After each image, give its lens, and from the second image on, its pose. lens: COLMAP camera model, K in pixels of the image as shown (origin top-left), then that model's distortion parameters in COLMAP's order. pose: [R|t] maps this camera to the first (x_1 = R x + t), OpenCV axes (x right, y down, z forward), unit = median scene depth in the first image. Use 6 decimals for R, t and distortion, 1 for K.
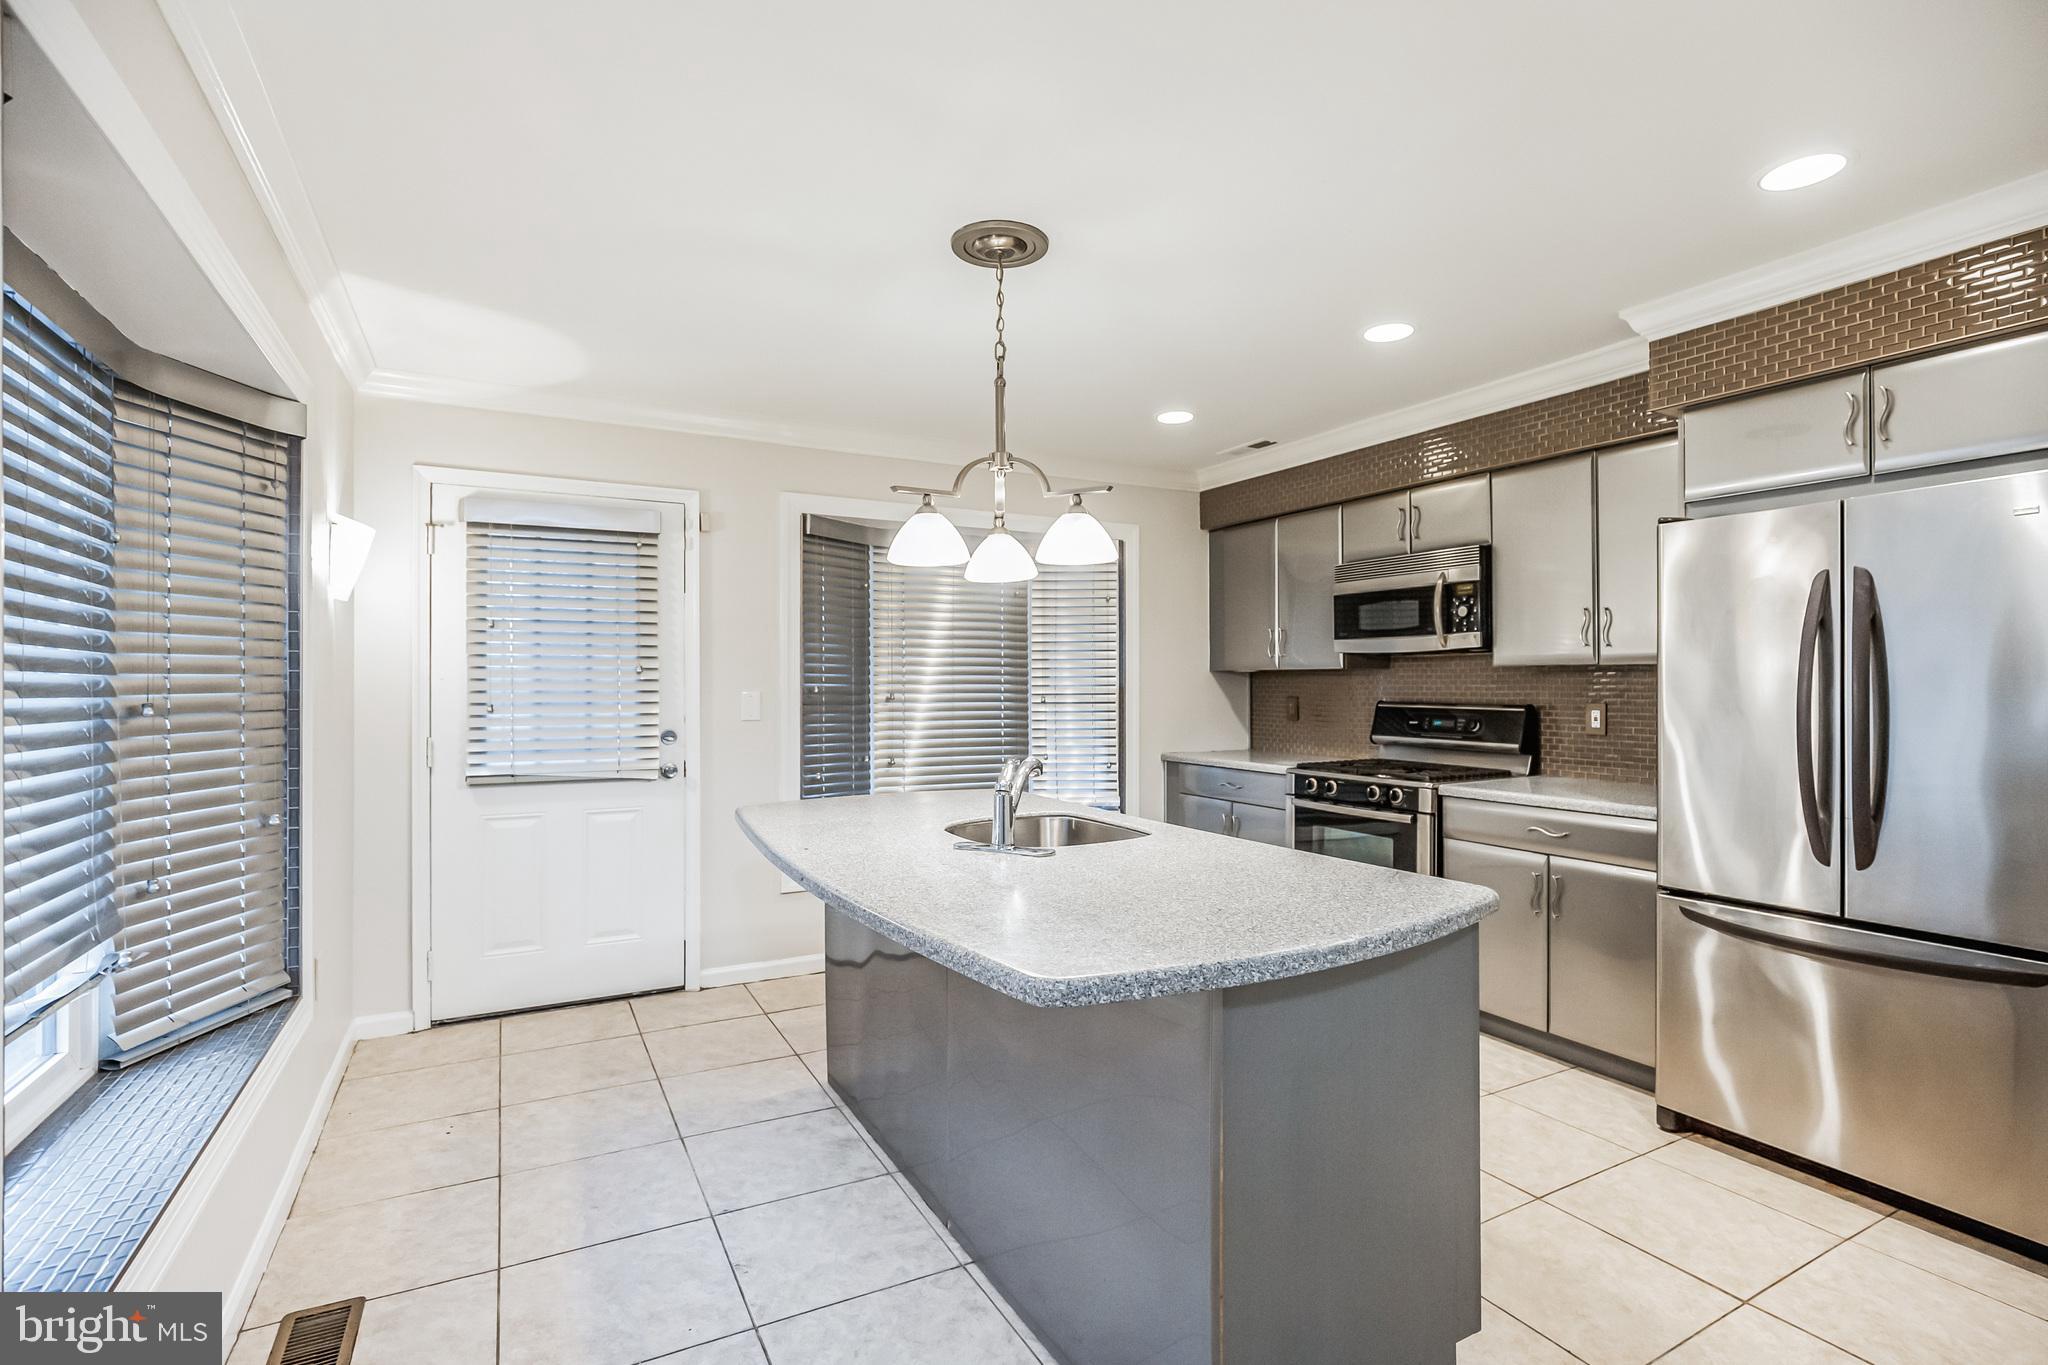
lens RADIAL K [[940.6, 0, 1019.4], [0, 940.6, 680.4], [0, 0, 1]] dist [-0.013405, 0.007855]
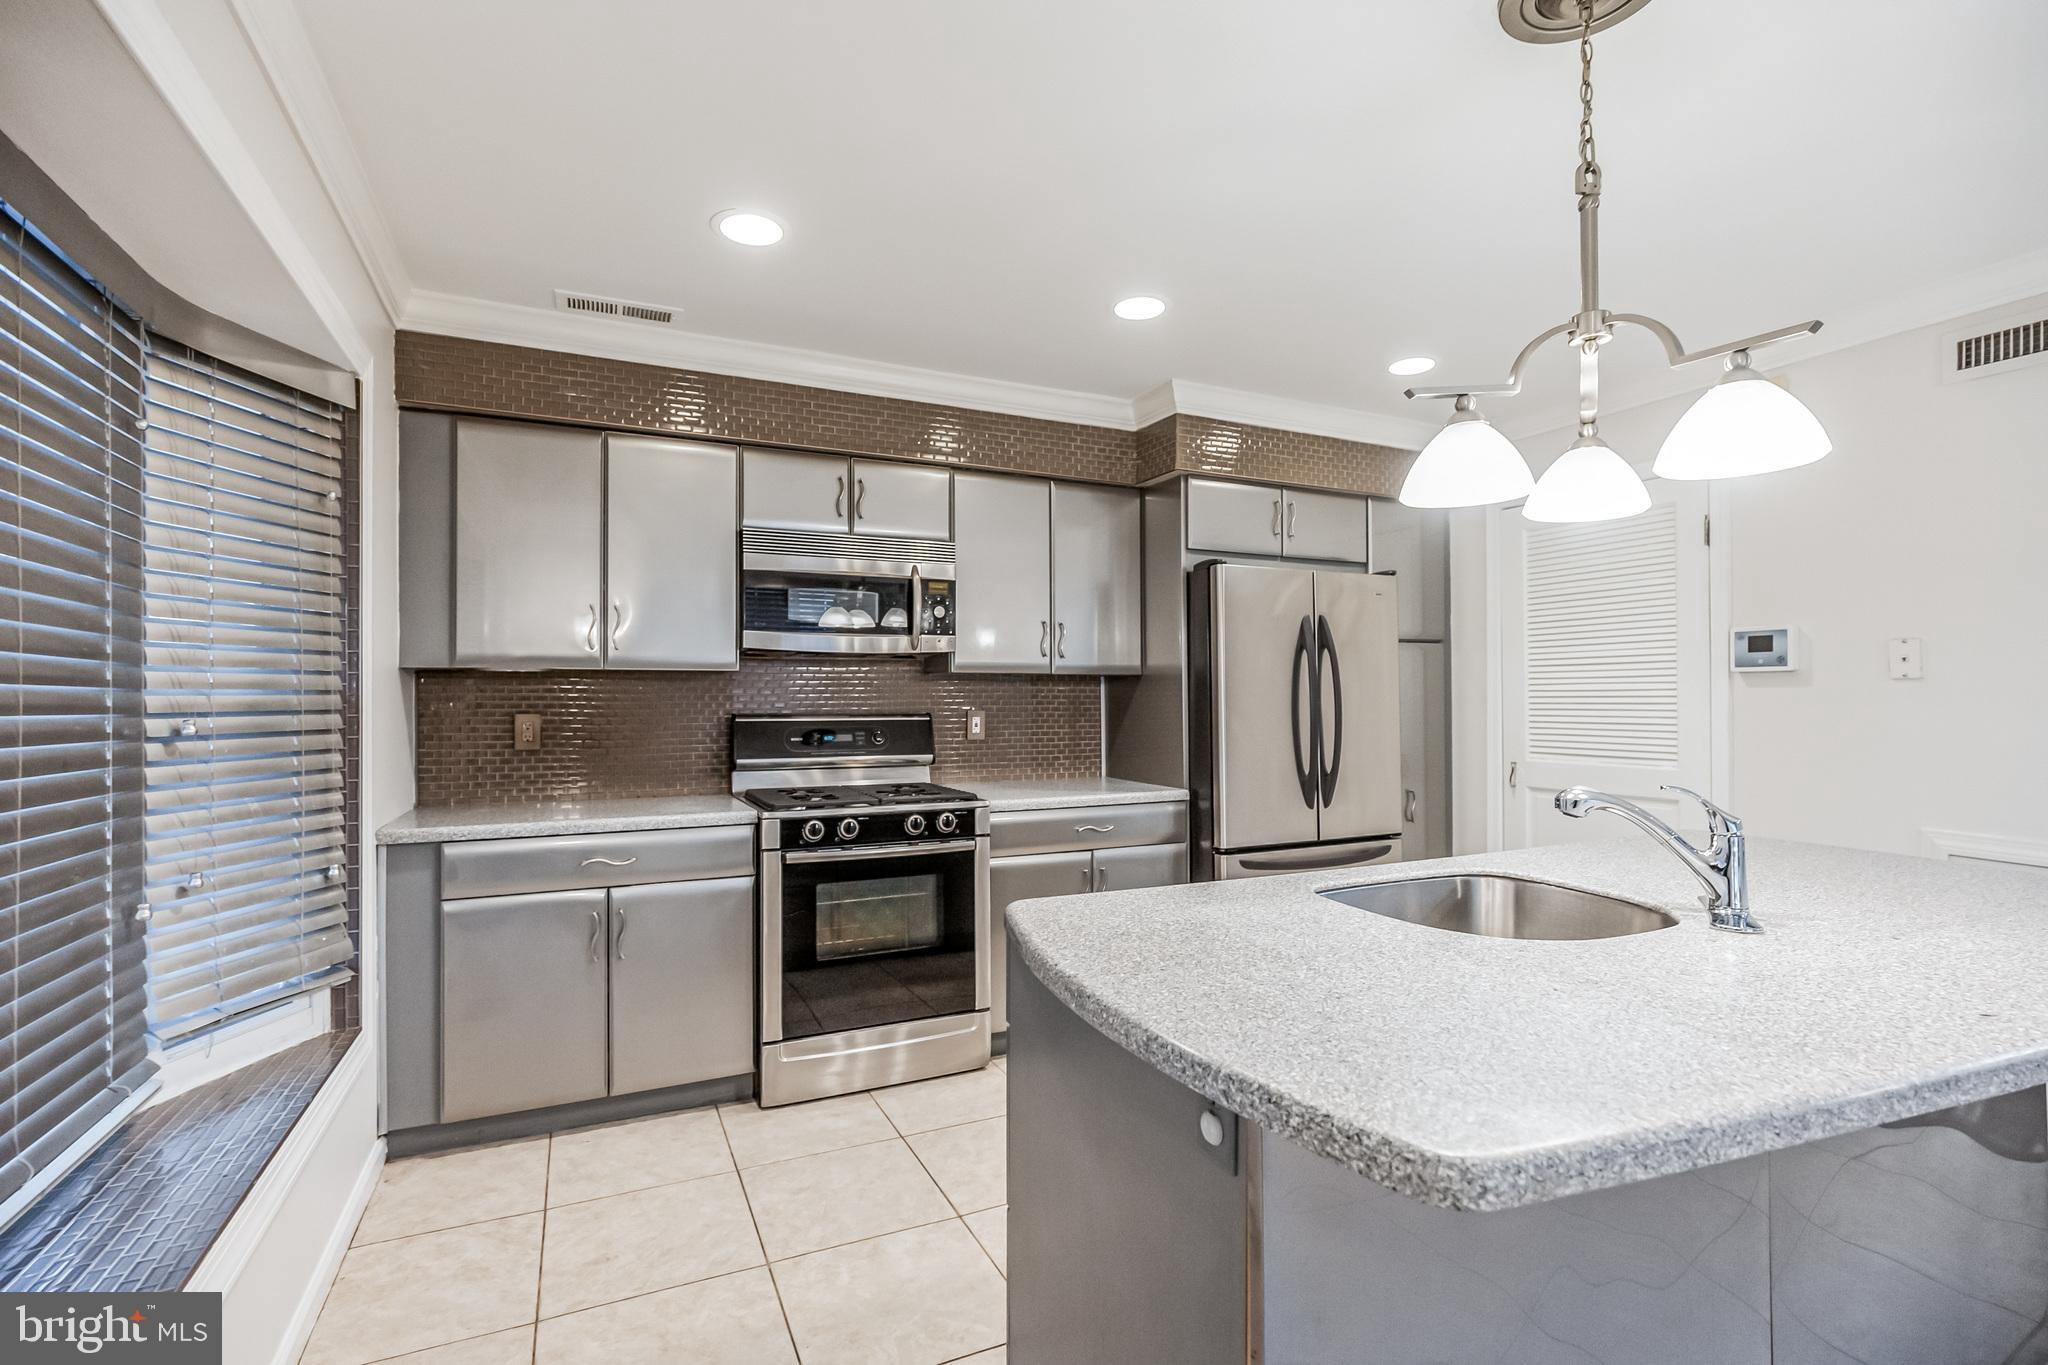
lens RADIAL K [[940.6, 0, 1019.4], [0, 940.6, 691.0], [0, 0, 1]] dist [-0.013405, 0.007855]
pose [[0.058543, 0.009605, 0.998239, -0.458725], [-0.000426, 0.999954, -0.009596, 0.012959], [-0.998285, 0.000136, 0.058545, 0.913060]]
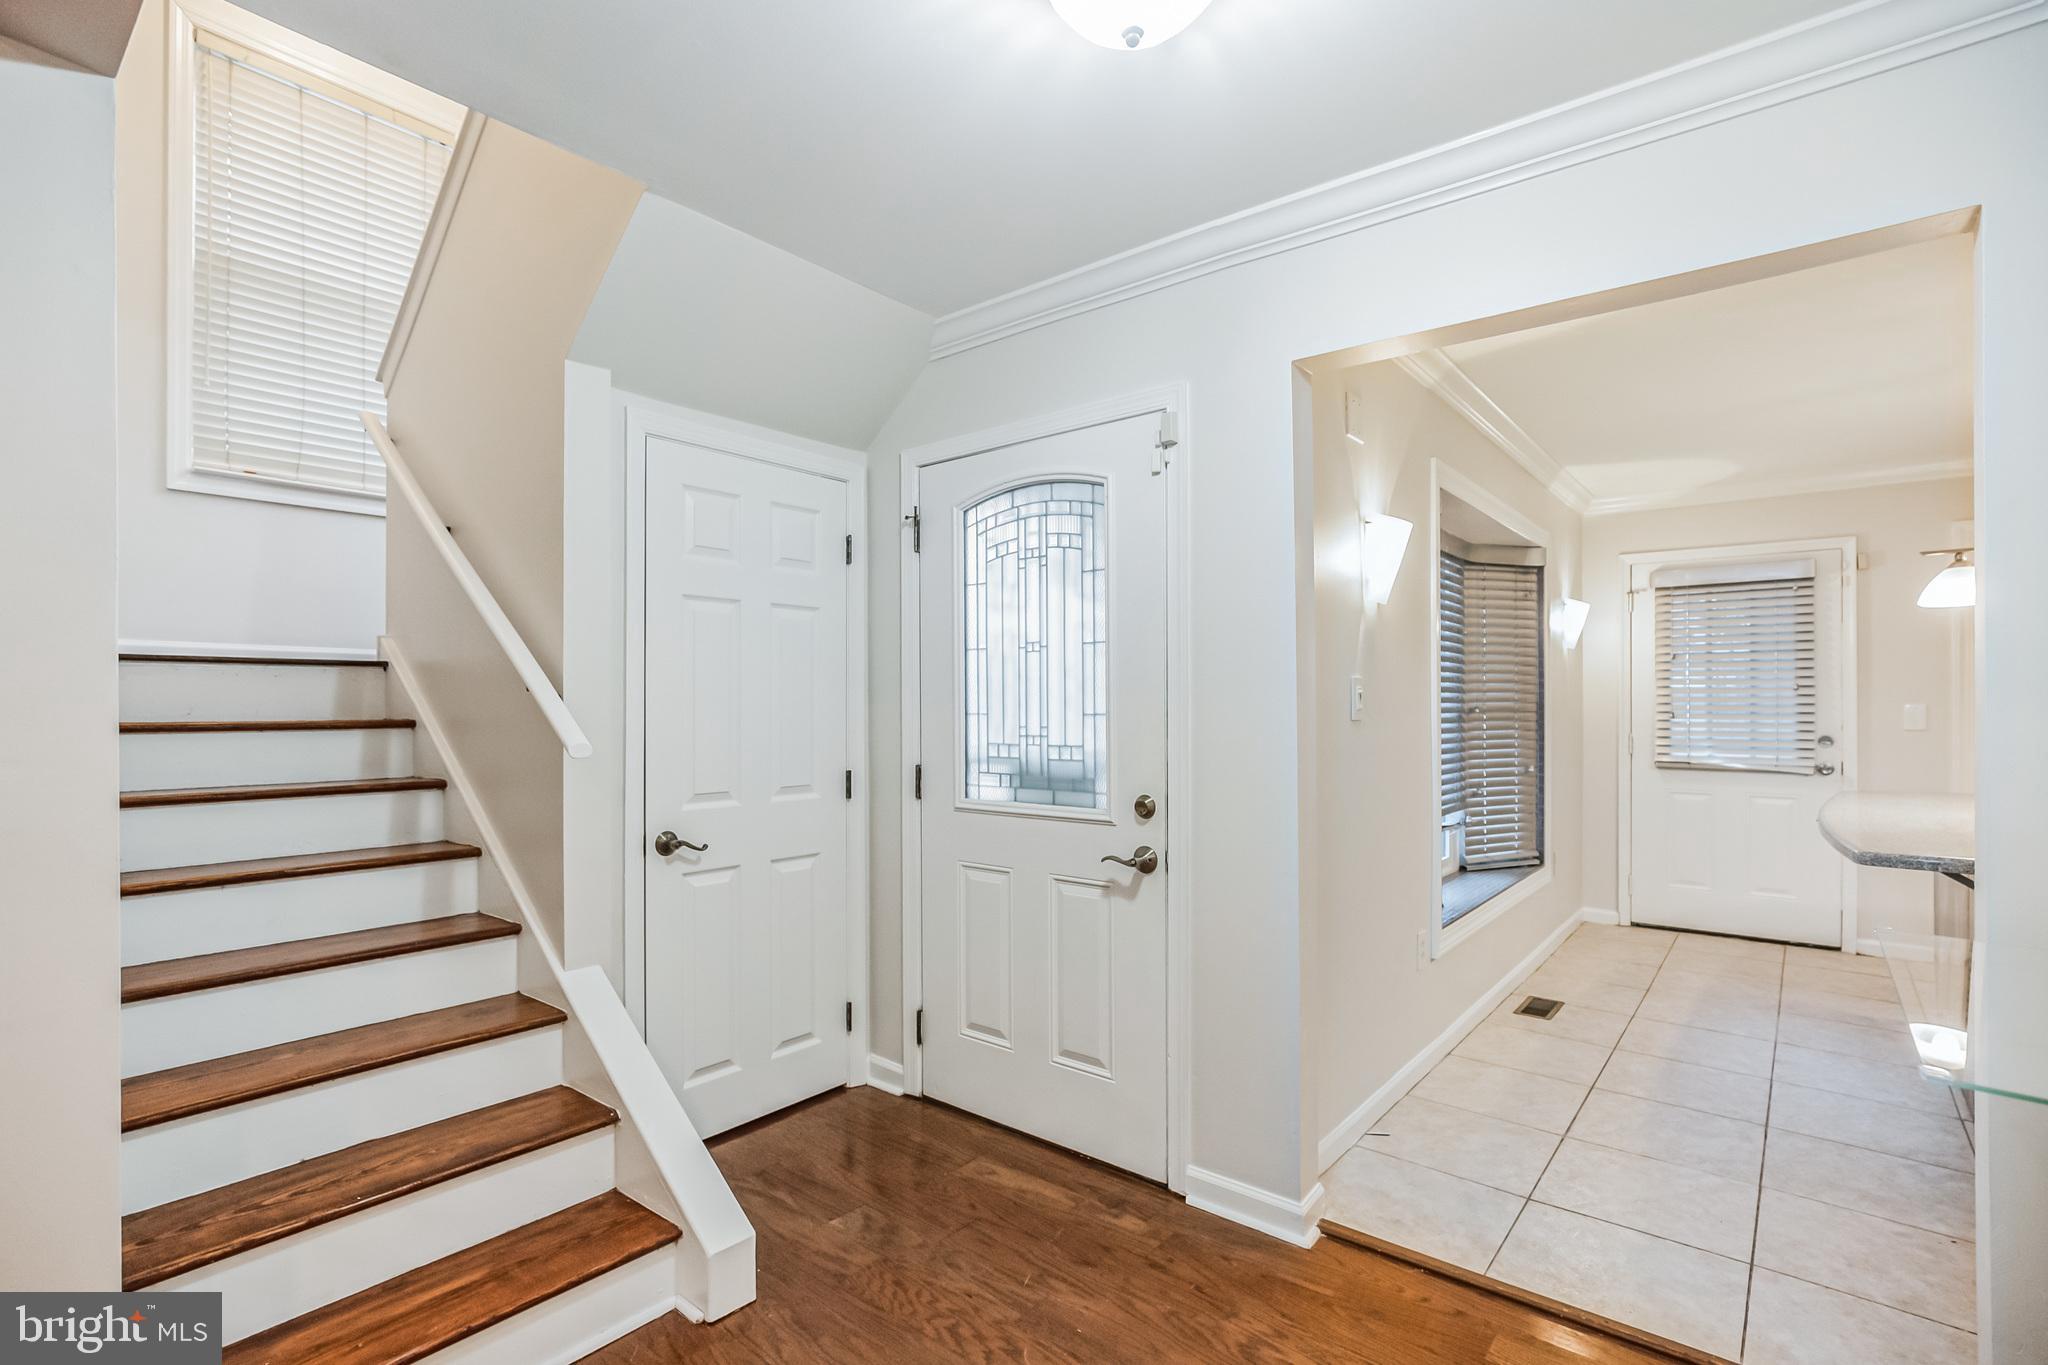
lens RADIAL K [[940.6, 0, 1013.4], [0, 940.6, 698.5], [0, 0, 1]] dist [-0.013405, 0.007855]
pose [[0.350256, -0.001185, -0.936653, 0.440287], [0.002470, 0.999997, -0.000341, 0.002249], [0.936651, -0.002194, 0.350258, -0.464345]]
